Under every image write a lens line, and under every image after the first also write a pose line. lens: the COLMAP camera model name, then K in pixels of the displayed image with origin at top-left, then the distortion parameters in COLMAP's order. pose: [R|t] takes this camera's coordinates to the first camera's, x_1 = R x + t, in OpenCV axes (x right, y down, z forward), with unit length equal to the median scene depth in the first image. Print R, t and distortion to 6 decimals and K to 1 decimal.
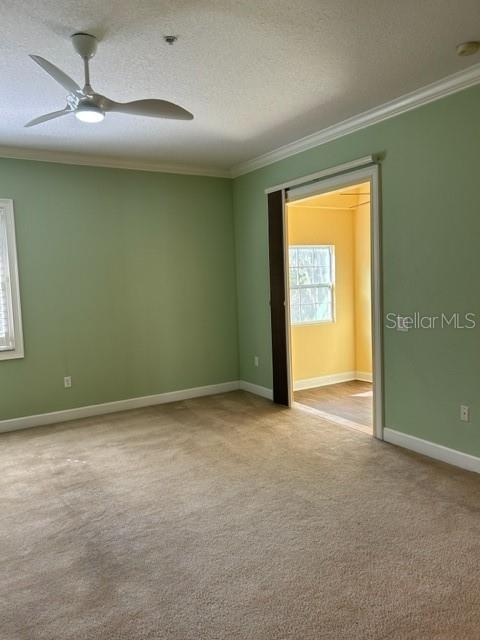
lens RADIAL K [[485.7, 0, 240.5], [0, 485.7, 319.4], [0, 0, 1]] dist [0.041880, -0.042982]
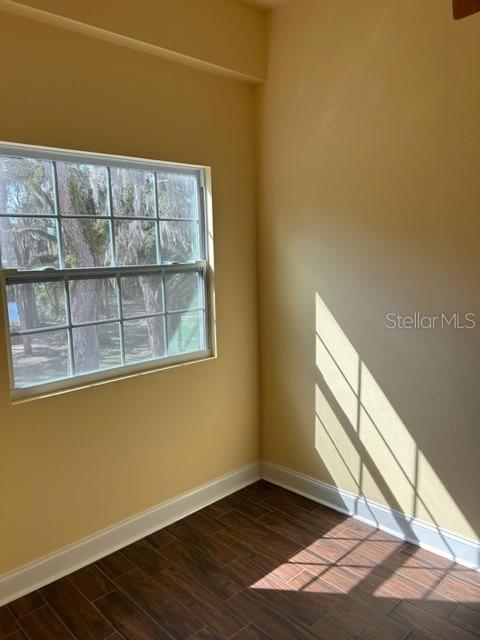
lens RADIAL K [[485.7, 0, 239.5], [0, 485.7, 320.5], [0, 0, 1]] dist [0.041880, -0.042982]
pose [[0.968277, -0.021447, 0.248959, 0.113049], [0.013851, 0.999385, 0.032222, -0.038728], [-0.249497, -0.027752, 0.967978, 0.600929]]
